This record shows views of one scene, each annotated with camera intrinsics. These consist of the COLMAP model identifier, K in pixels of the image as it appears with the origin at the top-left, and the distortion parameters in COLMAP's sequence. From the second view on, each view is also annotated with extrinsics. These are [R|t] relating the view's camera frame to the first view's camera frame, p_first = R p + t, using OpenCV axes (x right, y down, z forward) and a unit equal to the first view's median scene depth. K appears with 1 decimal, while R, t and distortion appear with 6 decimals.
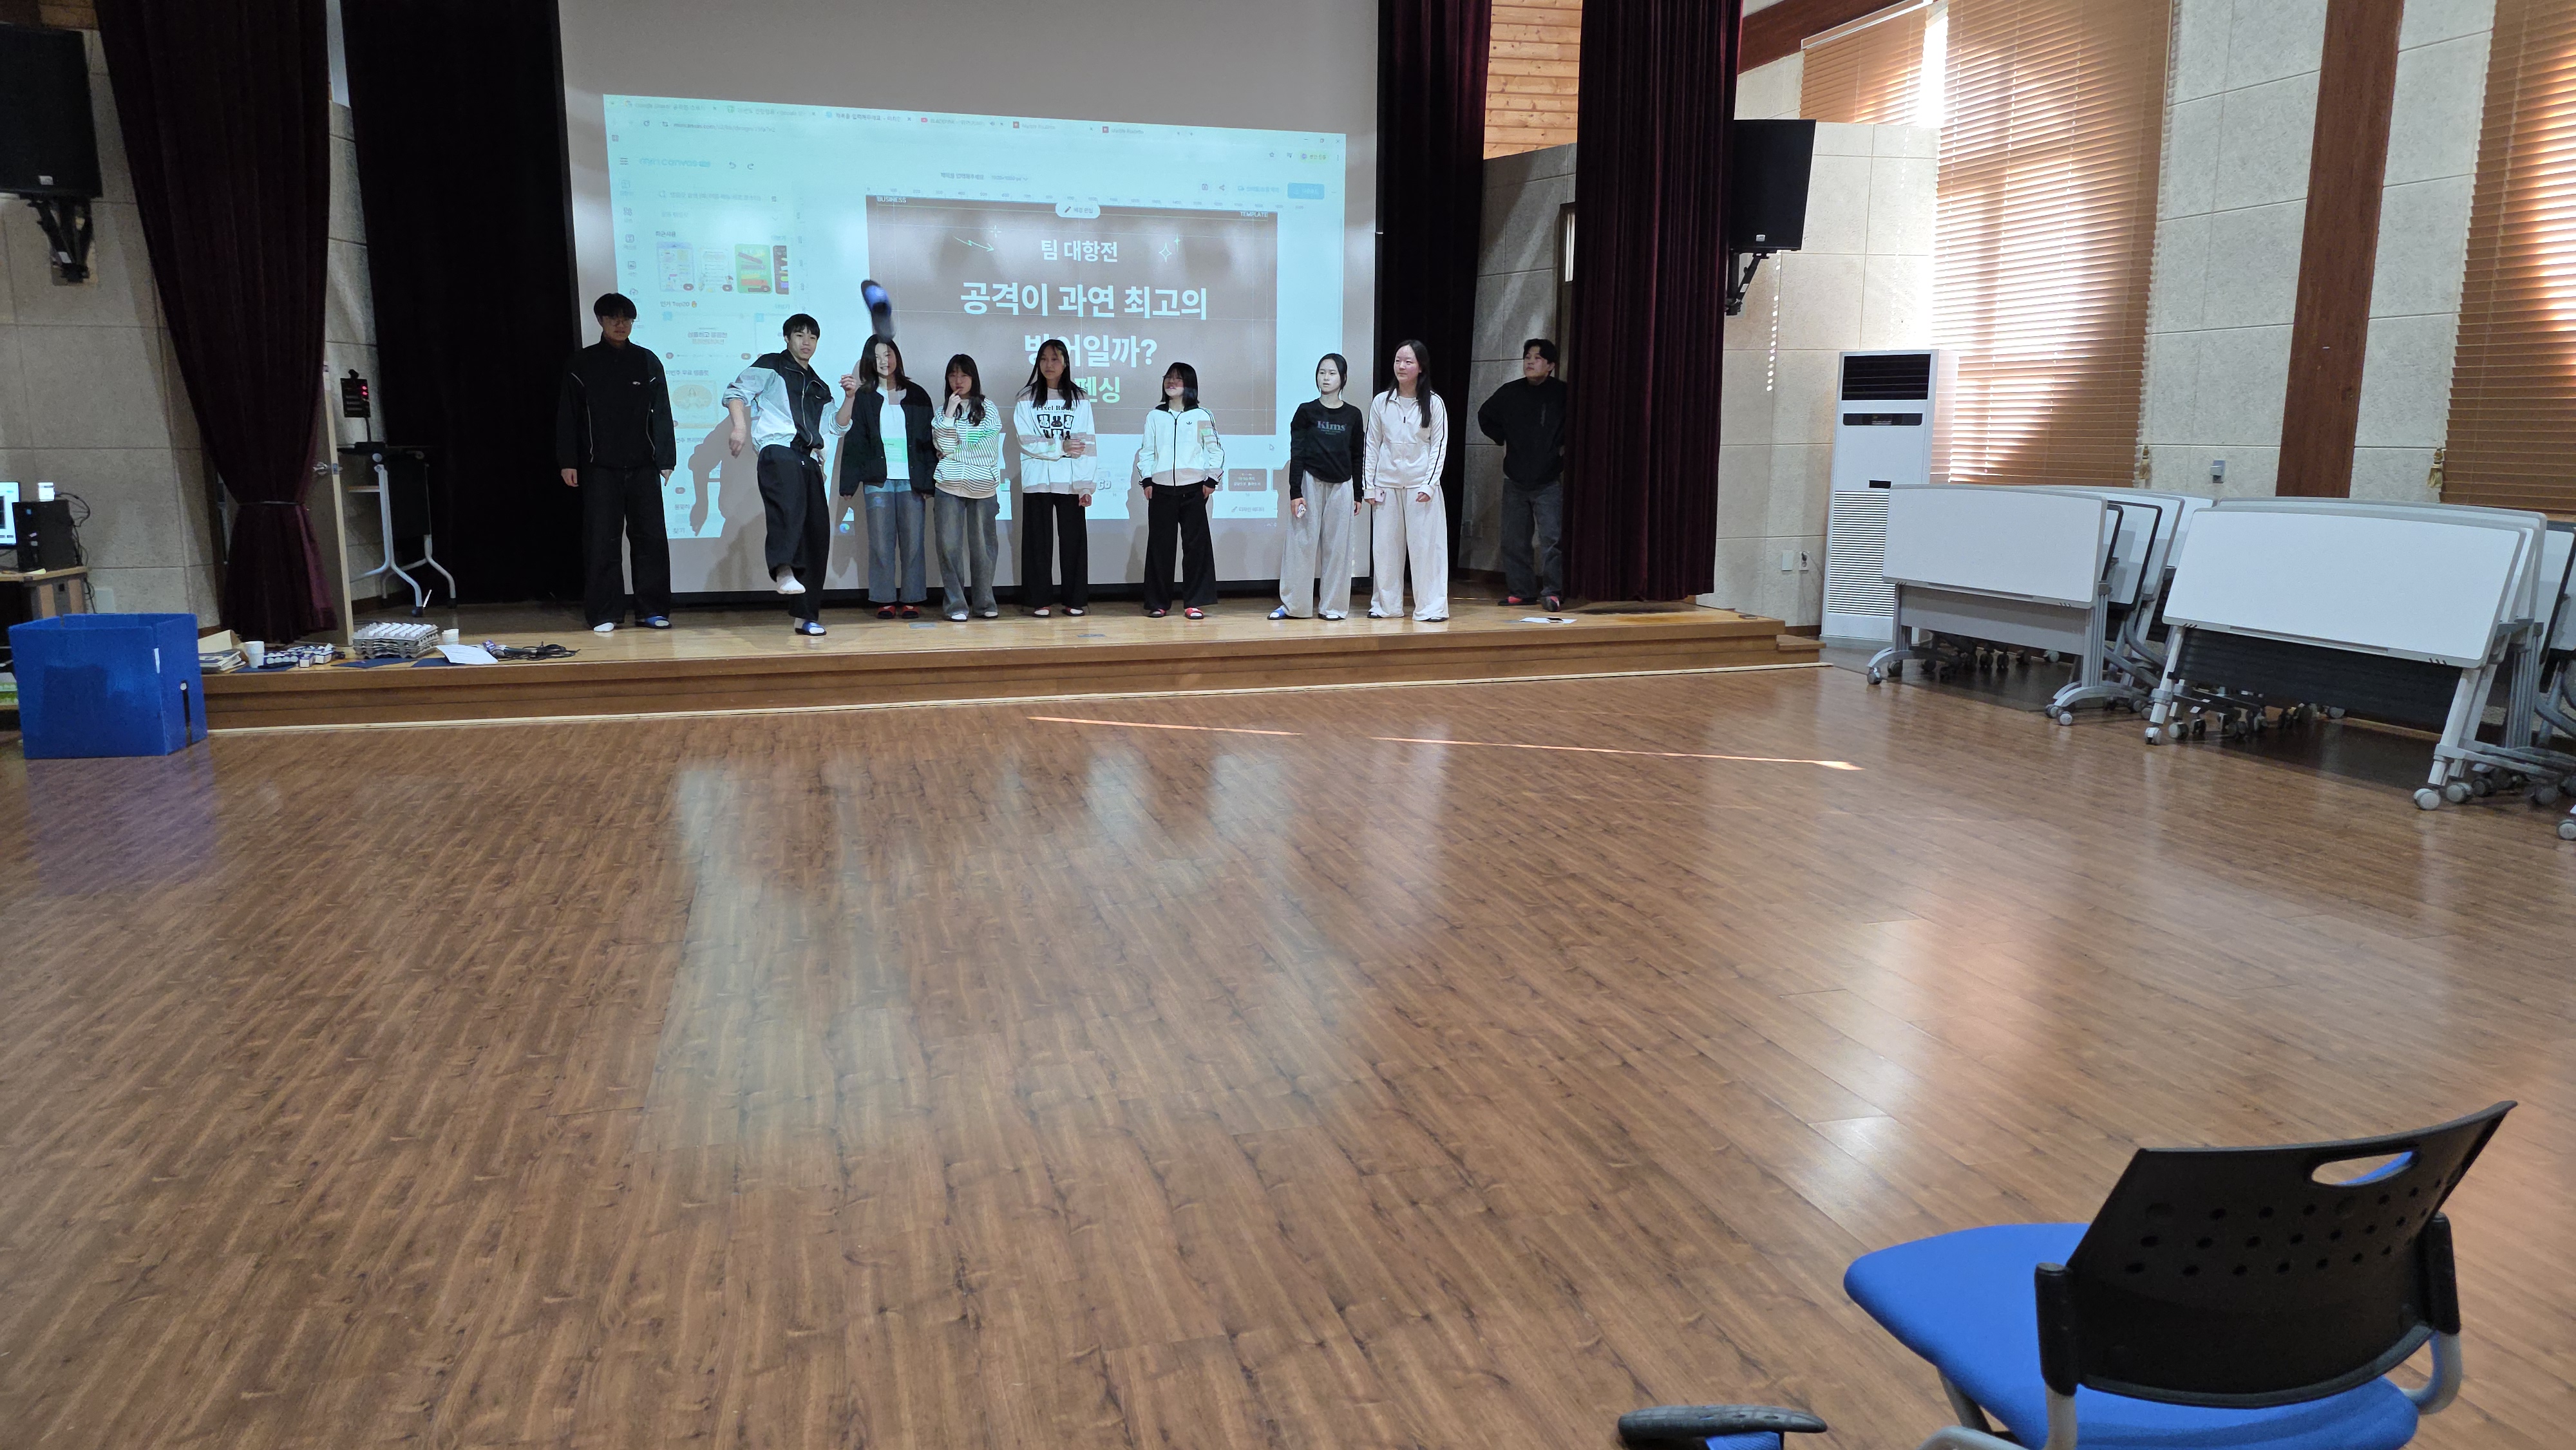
lens RADIAL K [[1740.8, 0, 1285.0], [0, 1740.8, 741.5], [0, 0, 1]] dist [0.039589, -0.015867]
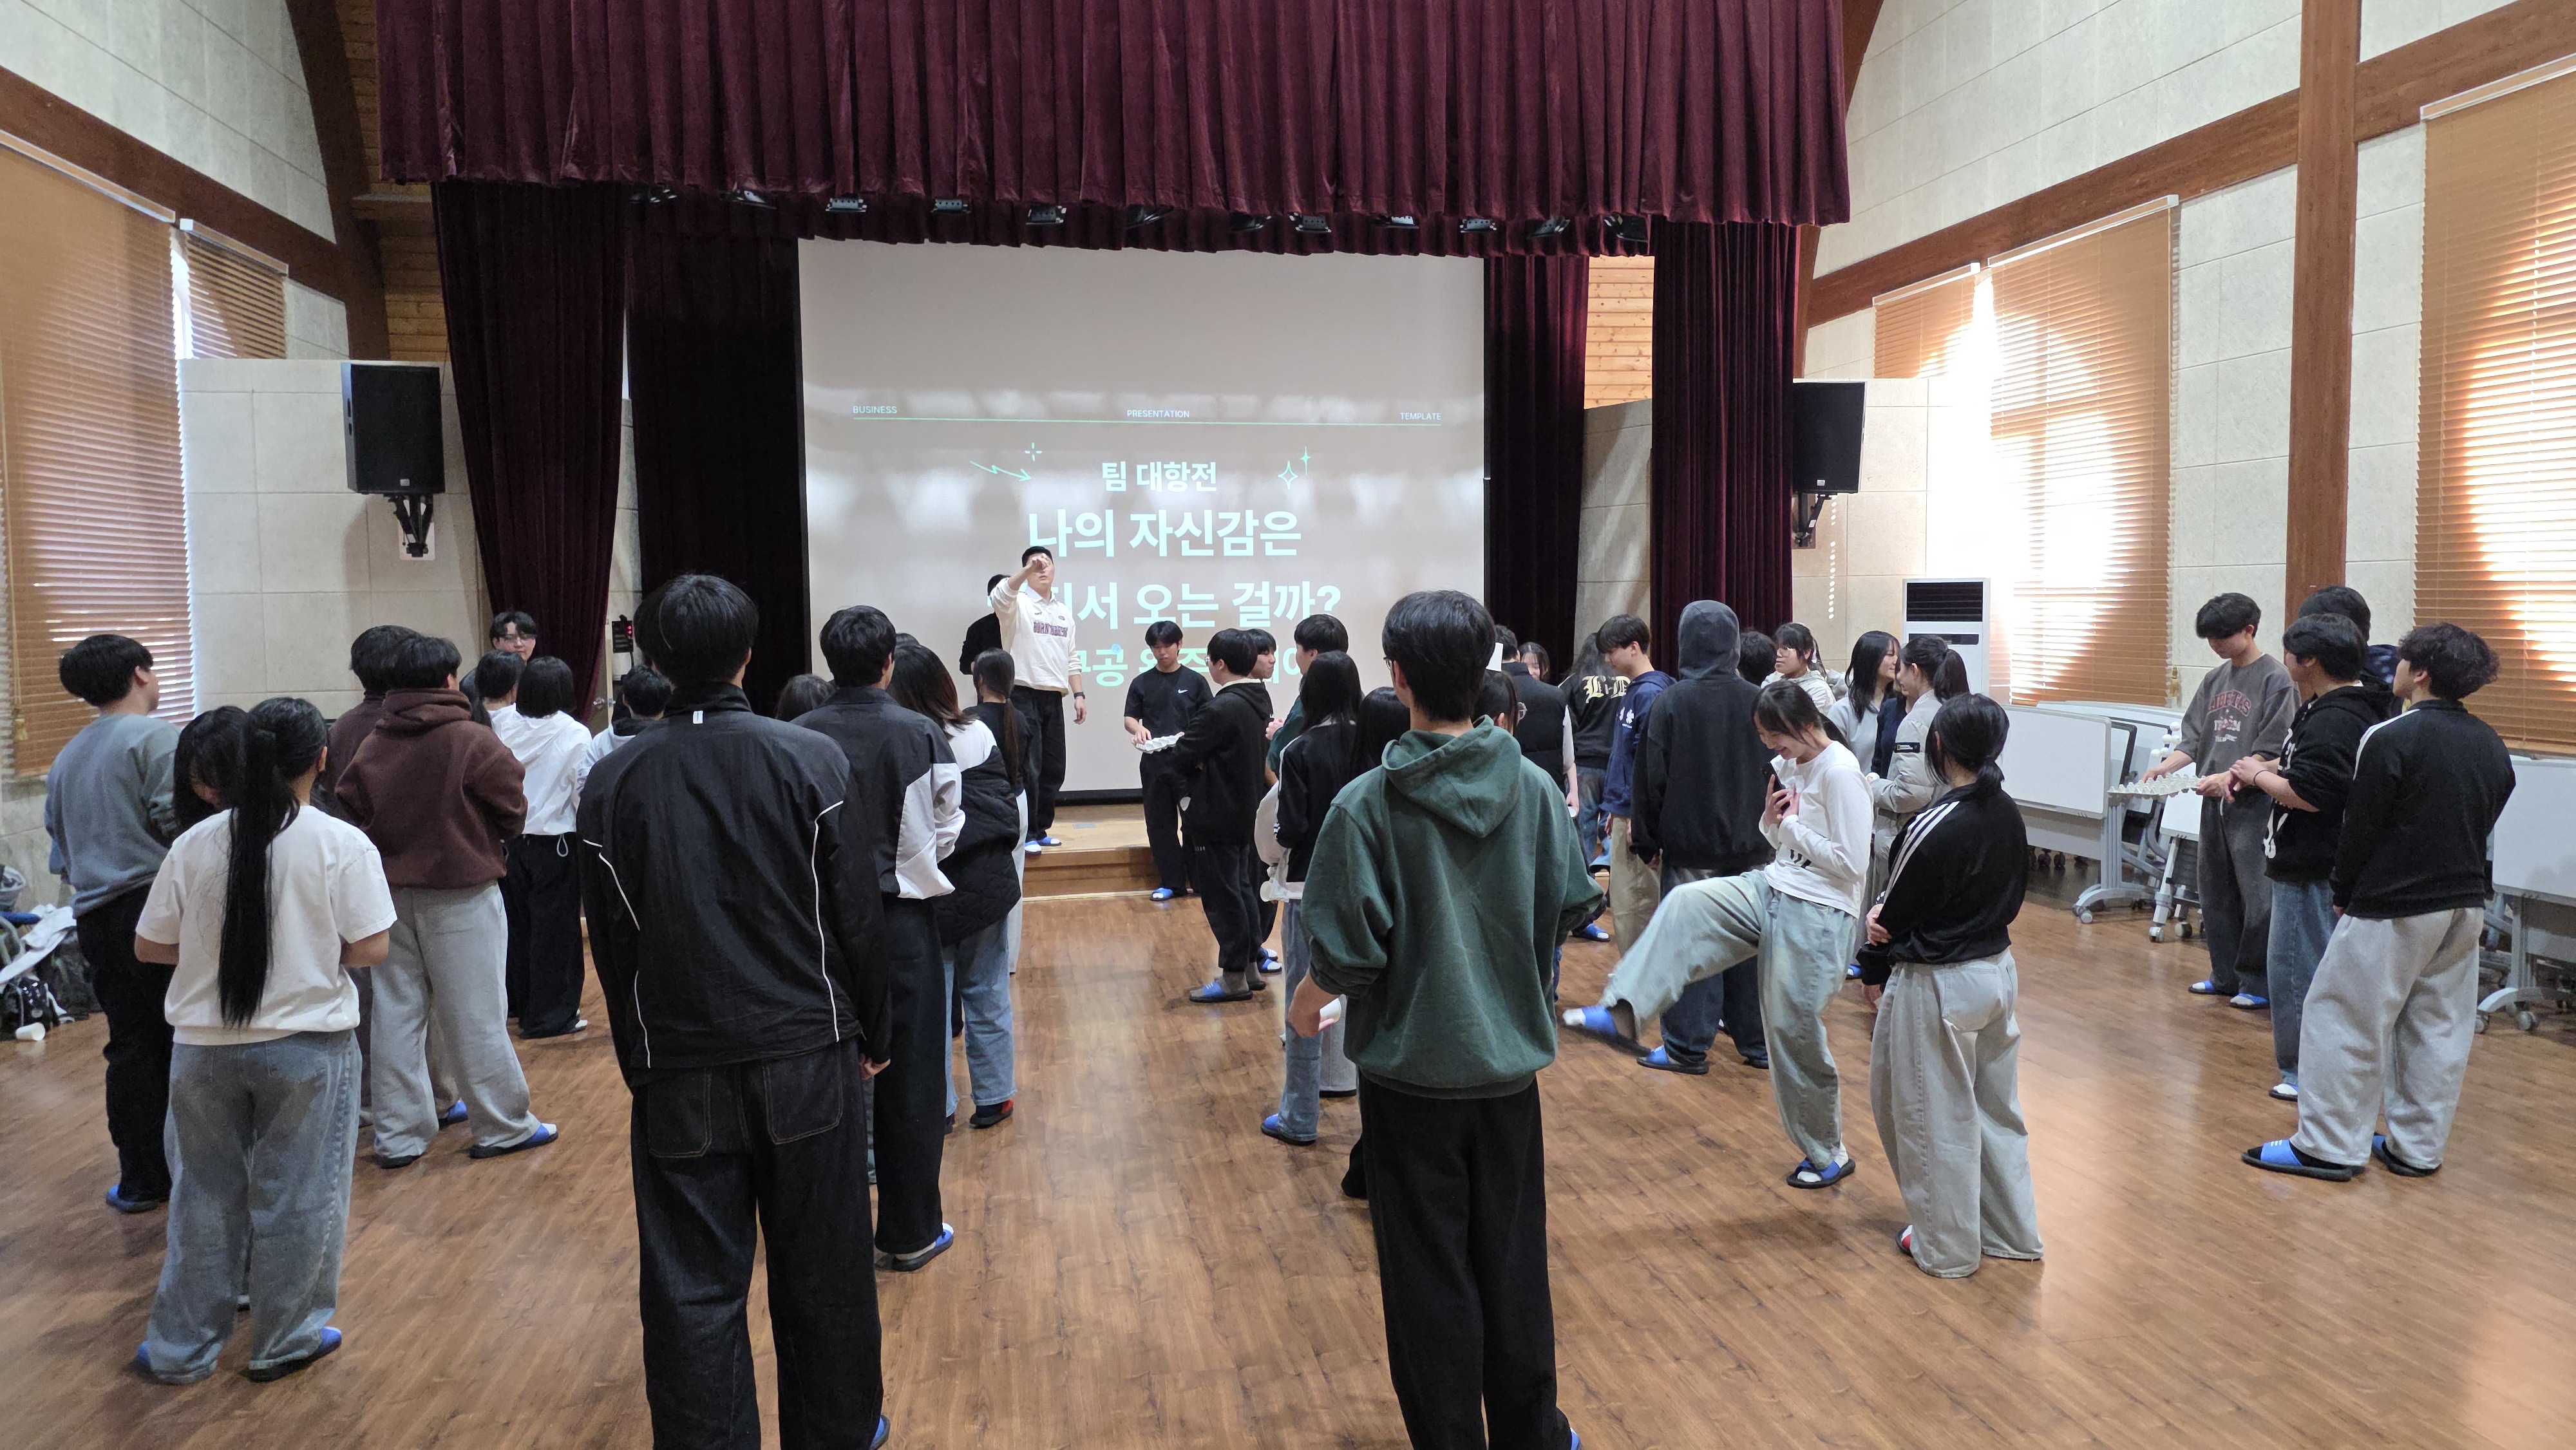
lens RADIAL K [[1740.8, 0, 1300.4], [0, 1740.8, 712.5], [0, 0, 1]] dist [0.039589, -0.015867]
pose [[0.995667, -0.007173, -0.092711, 0.055649], [-0.003642, 0.993247, -0.115960, -0.011881], [0.092917, 0.115796, 0.988917, -0.174702]]
